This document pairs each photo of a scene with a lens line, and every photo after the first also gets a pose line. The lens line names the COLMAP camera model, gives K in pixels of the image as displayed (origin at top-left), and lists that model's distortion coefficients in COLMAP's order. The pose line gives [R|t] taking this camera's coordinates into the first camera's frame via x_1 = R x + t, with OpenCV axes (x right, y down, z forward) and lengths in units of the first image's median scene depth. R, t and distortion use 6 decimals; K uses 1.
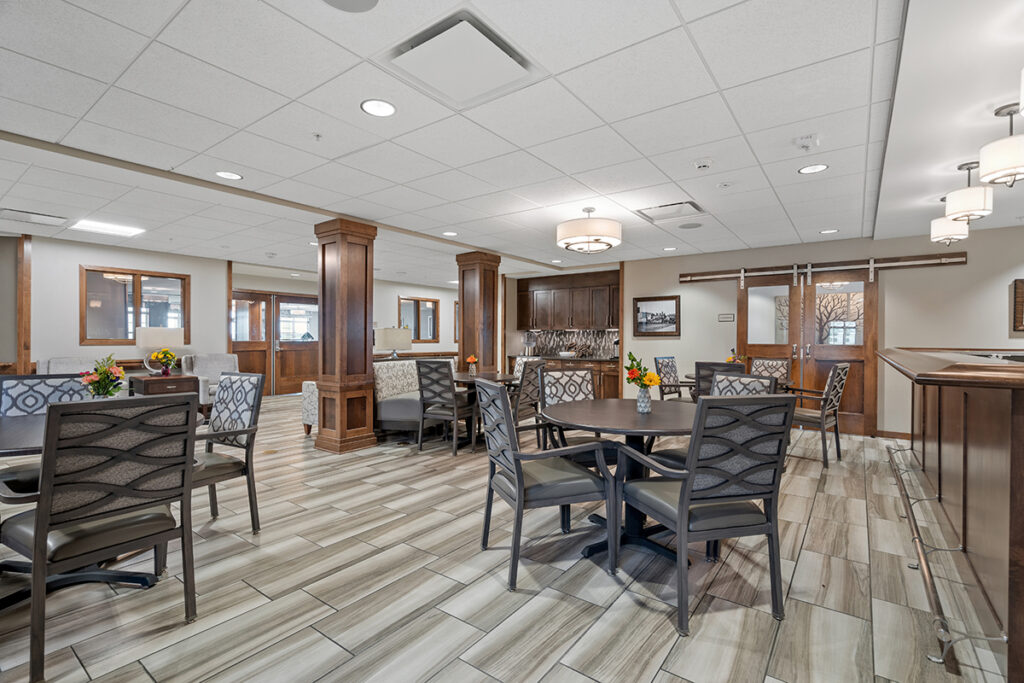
lens RADIAL K [[468.8, 0, 512.0], [0, 468.8, 340.1], [0, 0, 1]] dist [-0.011880, 0.000224]
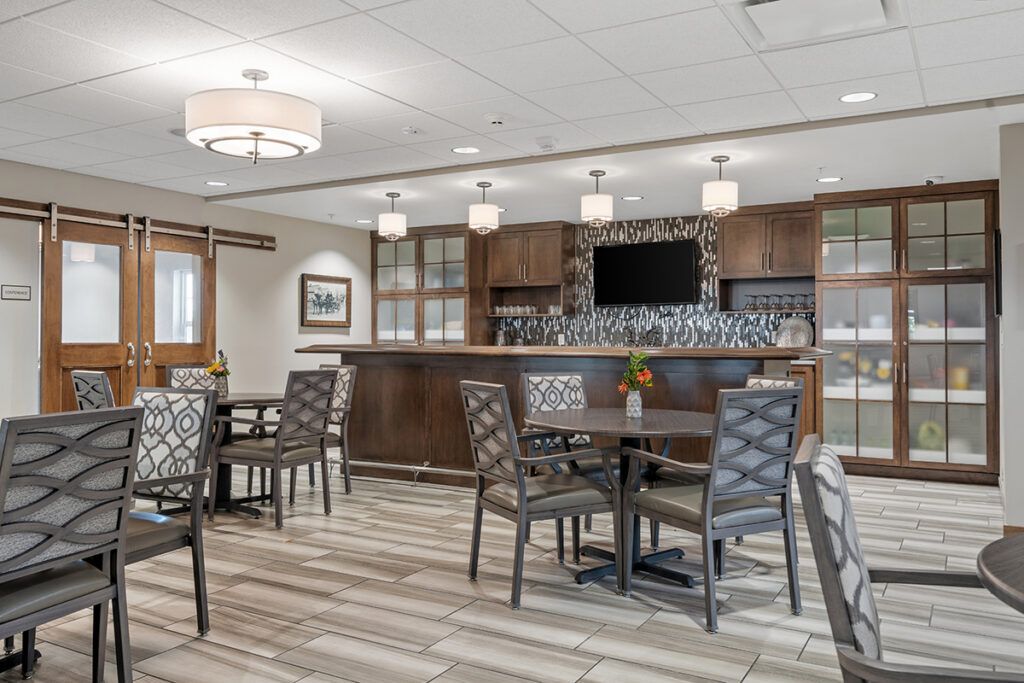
lens RADIAL K [[816.1, 0, 514.7], [0, 816.1, 339.3], [0, 0, 1]] dist [-0.004702, -0.000213]
pose [[-0.122219, -0.004514, 0.992493, -0.581976], [0.002303, 0.999986, 0.004832, -0.000236], [-0.992500, 0.002876, -0.122207, 0.677773]]
